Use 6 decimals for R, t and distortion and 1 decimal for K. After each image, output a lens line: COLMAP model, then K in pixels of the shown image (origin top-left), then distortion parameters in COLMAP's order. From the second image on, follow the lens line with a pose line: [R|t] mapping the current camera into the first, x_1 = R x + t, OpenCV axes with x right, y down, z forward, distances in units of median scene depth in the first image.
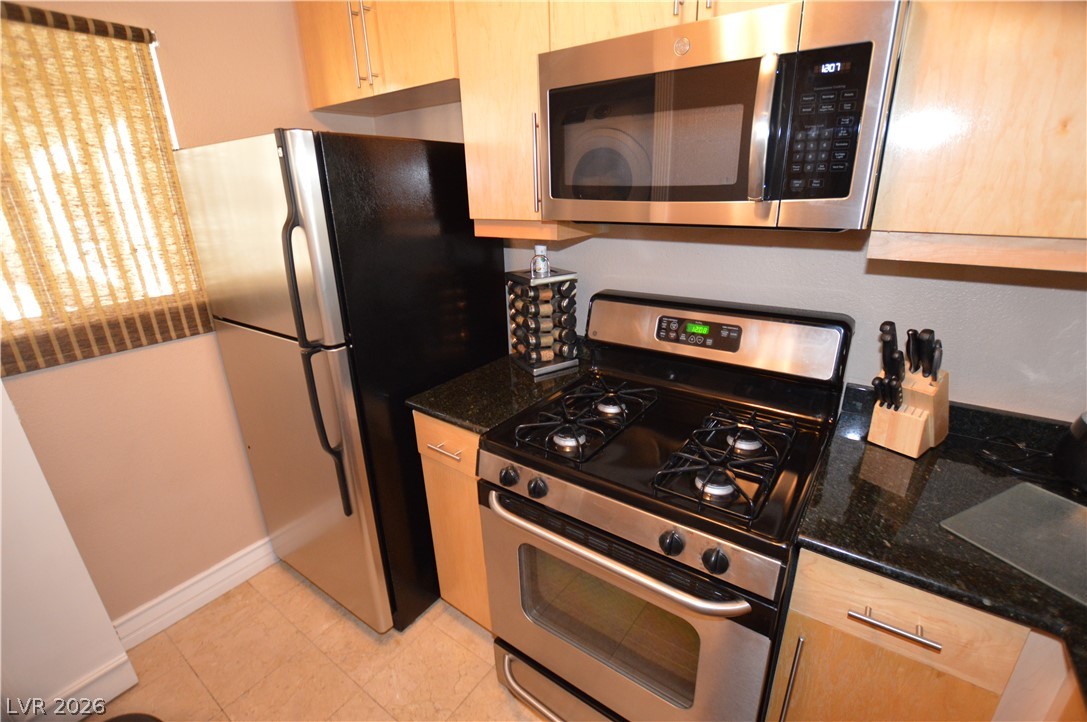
lens RADIAL K [[484.0, 0, 548.5], [0, 484.0, 358.3], [0, 0, 1]] dist [-0.029160, 0.003430]
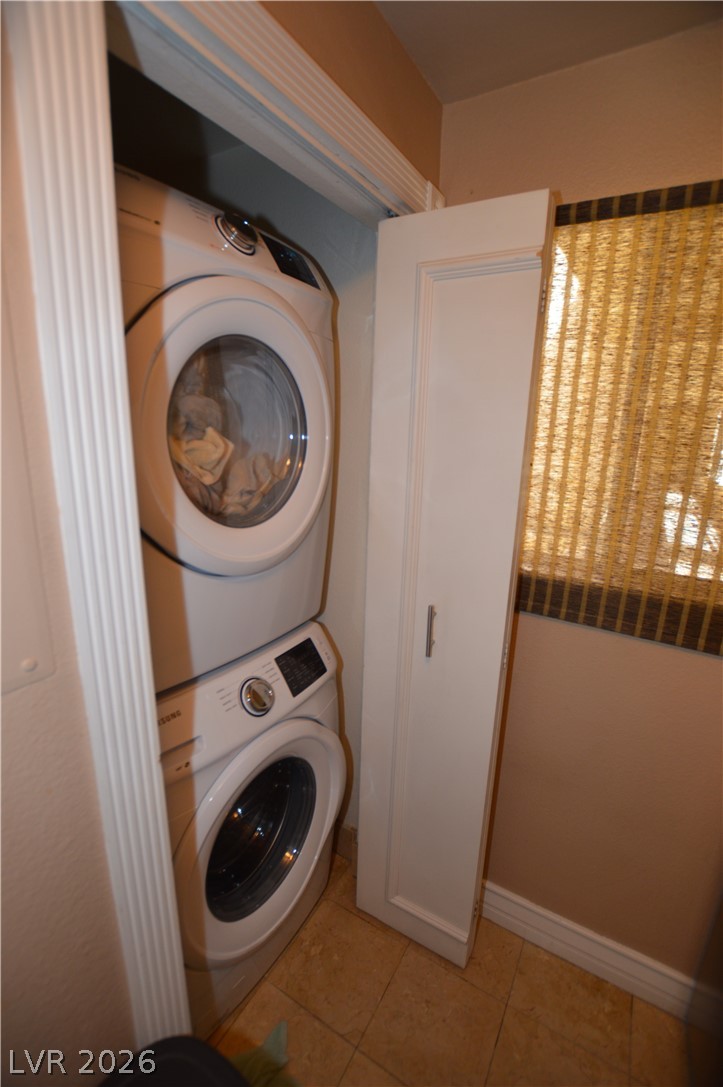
lens RADIAL K [[484.0, 0, 358.9], [0, 484.0, 542.7], [0, 0, 1]] dist [-0.029160, 0.003430]
pose [[0.099616, 0.282500, -0.954081, -0.304181], [-0.358675, 0.904583, 0.230395, -0.167357], [0.928132, 0.319254, 0.191436, 0.427562]]
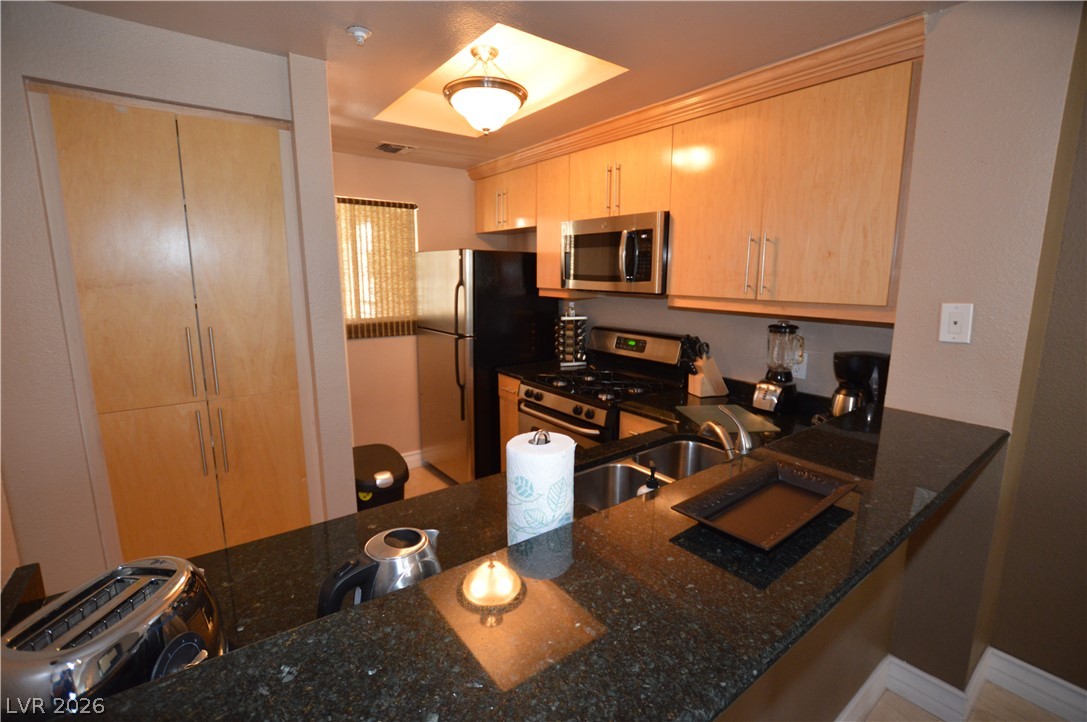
lens RADIAL K [[484.0, 0, 543.2], [0, 484.0, 360.3], [0, 0, 1]] dist [-0.029160, 0.003430]
pose [[0.955413, 0.084291, -0.282987, 0.508513], [-0.128190, 0.981767, -0.140360, 0.329718], [0.265996, 0.170378, 0.948798, -0.981692]]
